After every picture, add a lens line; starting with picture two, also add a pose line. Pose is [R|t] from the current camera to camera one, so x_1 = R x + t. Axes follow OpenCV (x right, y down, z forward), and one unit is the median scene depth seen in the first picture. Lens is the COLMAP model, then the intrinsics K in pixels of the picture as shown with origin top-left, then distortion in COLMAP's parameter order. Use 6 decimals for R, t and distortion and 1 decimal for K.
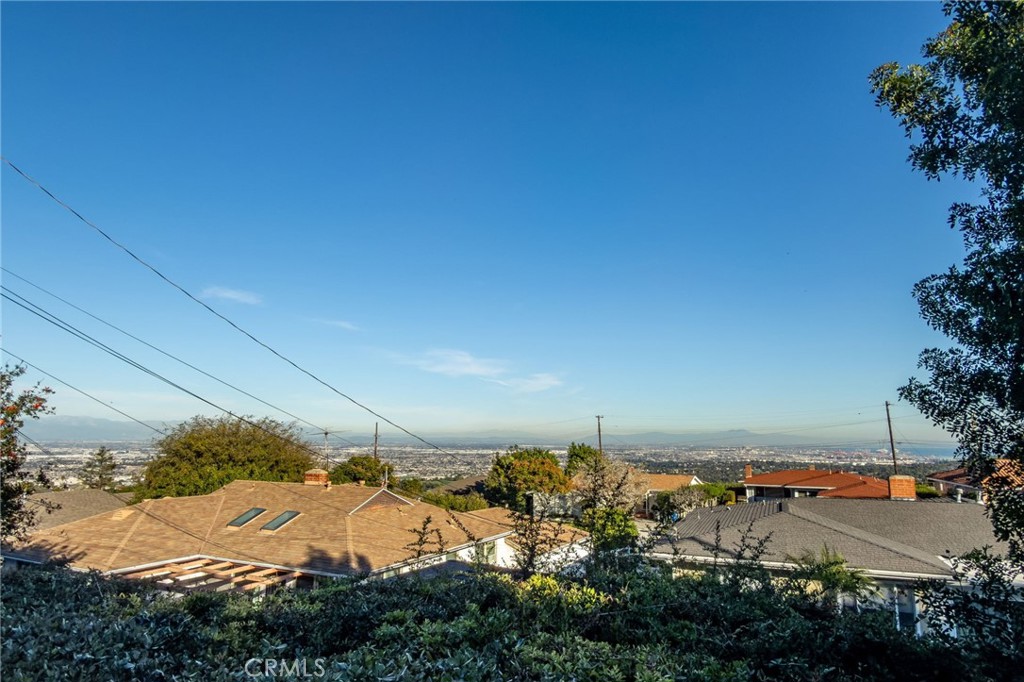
lens RADIAL K [[622.4, 0, 506.8], [0, 622.4, 342.4], [0, 0, 1]] dist [-0.002489, -0.001396]
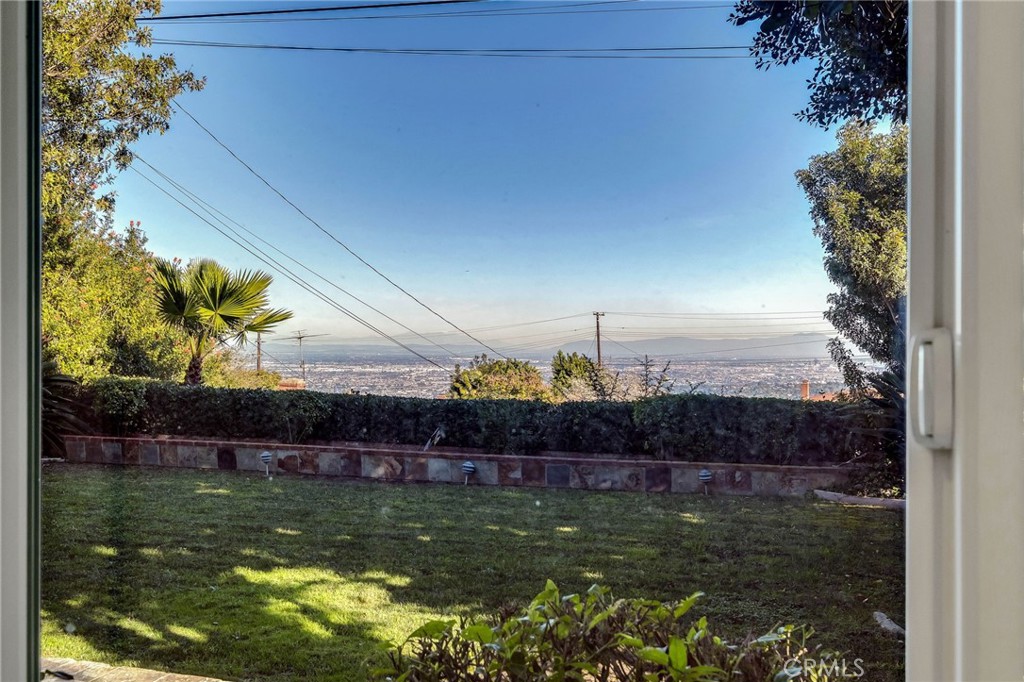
lens RADIAL K [[1124.3, 0, 512.0], [0, 1124.3, 341.0], [0, 0, 1]] dist [-0.001864, 0.006631]
pose [[0.996073, 0.002370, 0.088500, -0.583104], [-0.015313, 0.989186, 0.145862, -0.319509], [-0.087197, -0.146644, 0.985339, -2.243894]]
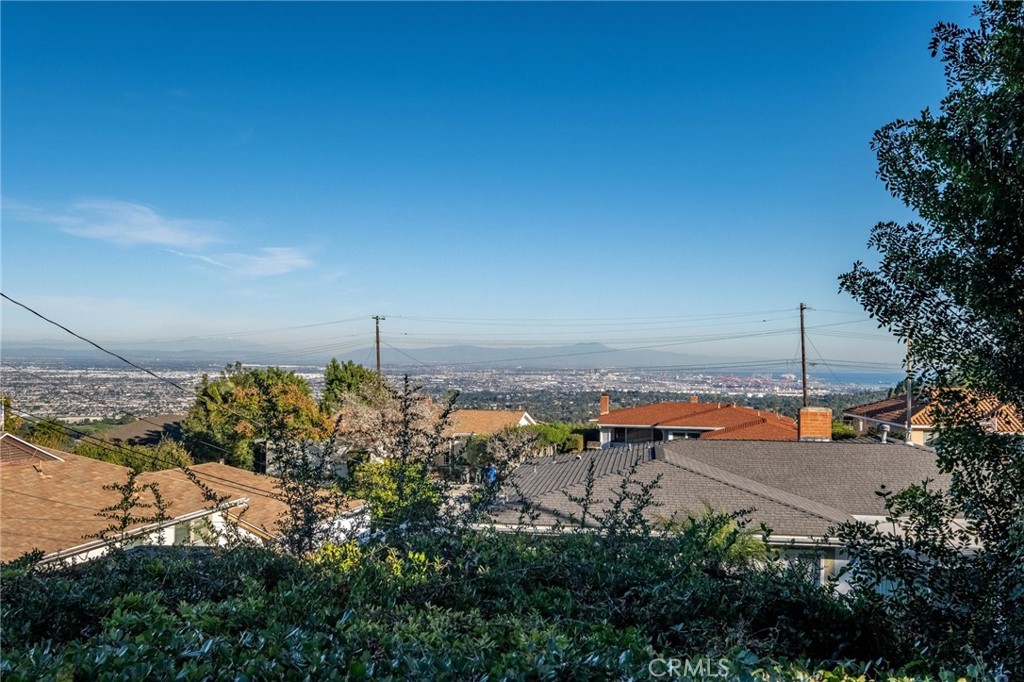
lens RADIAL K [[1041.4, 0, 496.3], [0, 1041.4, 334.4], [0, 0, 1]] dist [-0.000714, 0.001158]
pose [[0.964808, 0.016196, 0.262458, -0.075524], [-0.050946, 0.990703, 0.126146, 0.009326], [-0.257974, -0.135078, 0.956663, -0.067785]]
